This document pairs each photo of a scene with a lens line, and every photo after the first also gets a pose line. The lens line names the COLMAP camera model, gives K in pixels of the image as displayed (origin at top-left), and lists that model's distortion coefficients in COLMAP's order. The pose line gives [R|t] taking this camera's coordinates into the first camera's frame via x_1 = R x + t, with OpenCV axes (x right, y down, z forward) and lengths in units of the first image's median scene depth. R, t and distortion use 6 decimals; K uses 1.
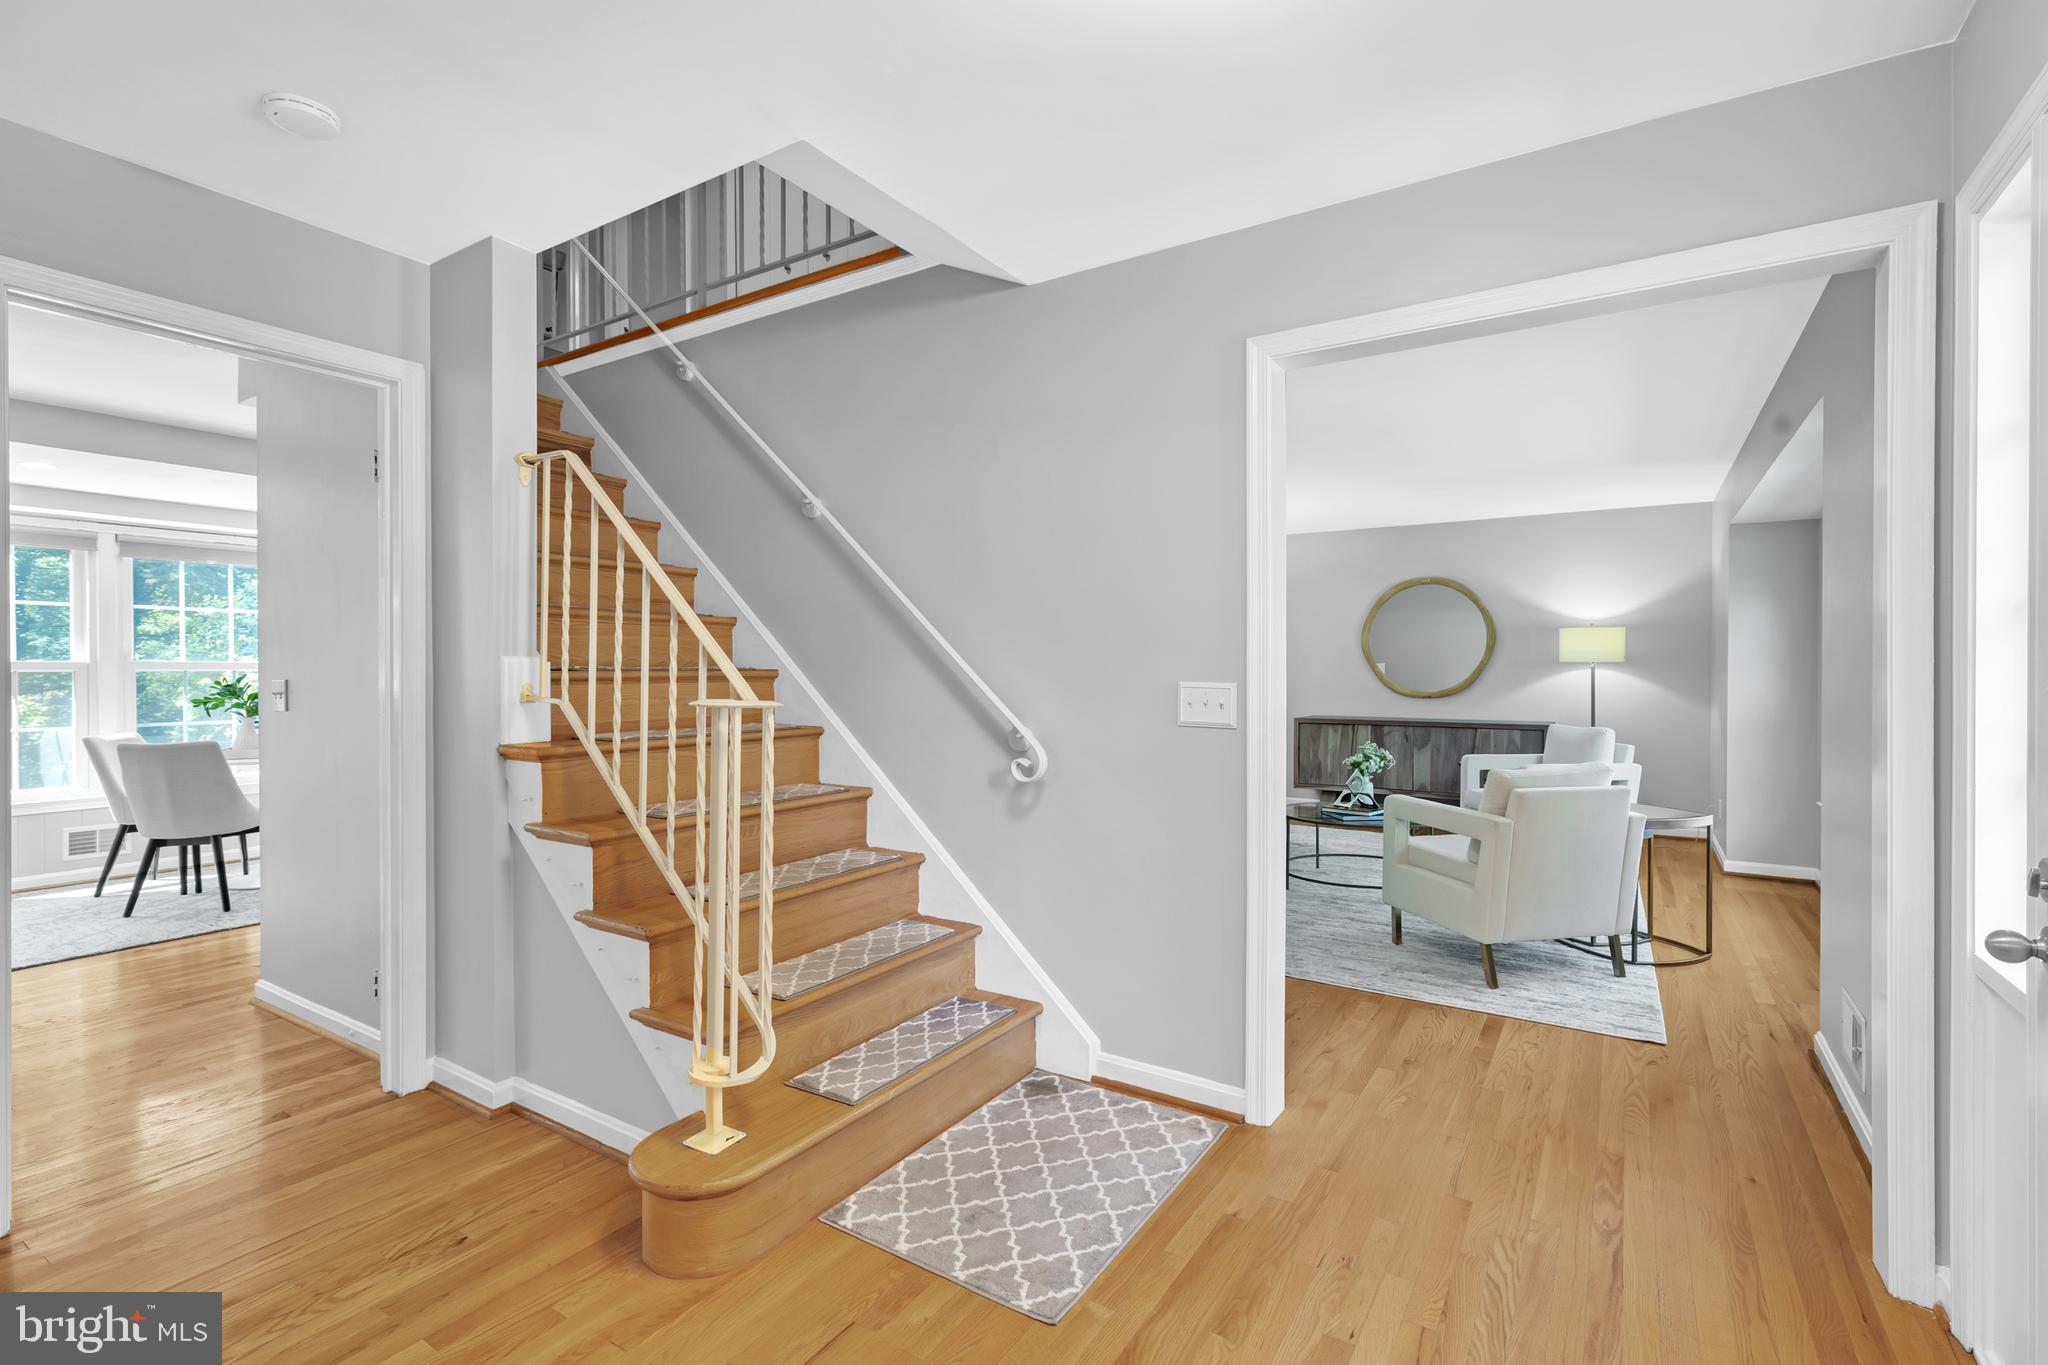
lens RADIAL K [[941.5, 0, 1024.0], [0, 941.5, 682.5], [0, 0, 1]] dist [-0.004239, -0.000765]
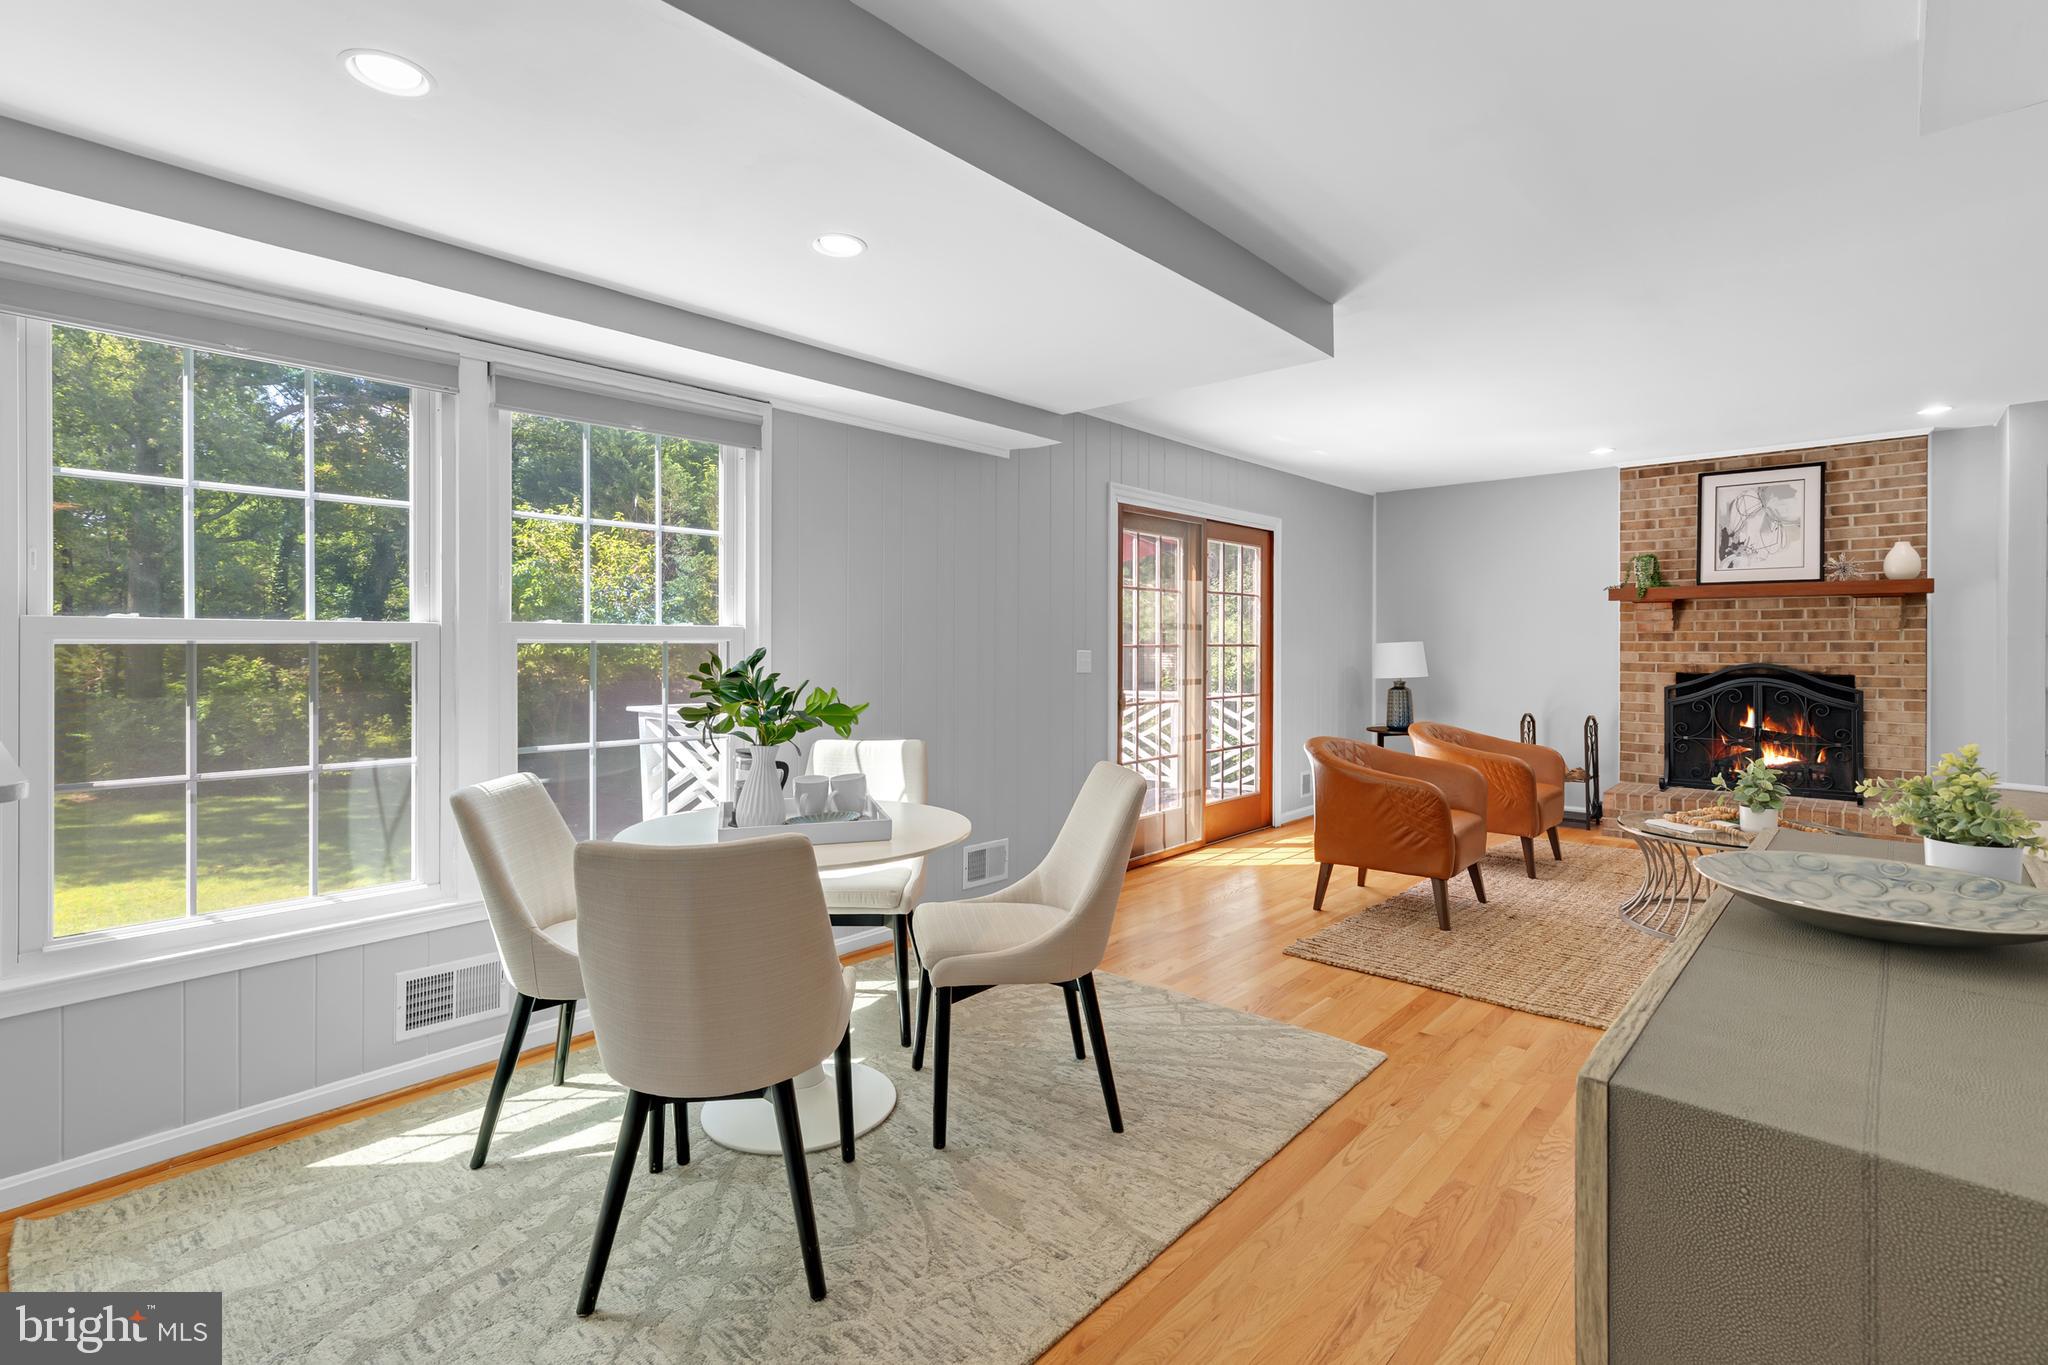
lens RADIAL K [[941.5, 0, 1024.0], [0, 941.5, 682.5], [0, 0, 1]] dist [-0.004239, -0.000765]
pose [[0.985473, 0.000424, -0.169831, -0.630322], [-0.000661, 0.999999, -0.001339, 0.007157], [0.169830, 0.001432, 0.985472, 0.582953]]
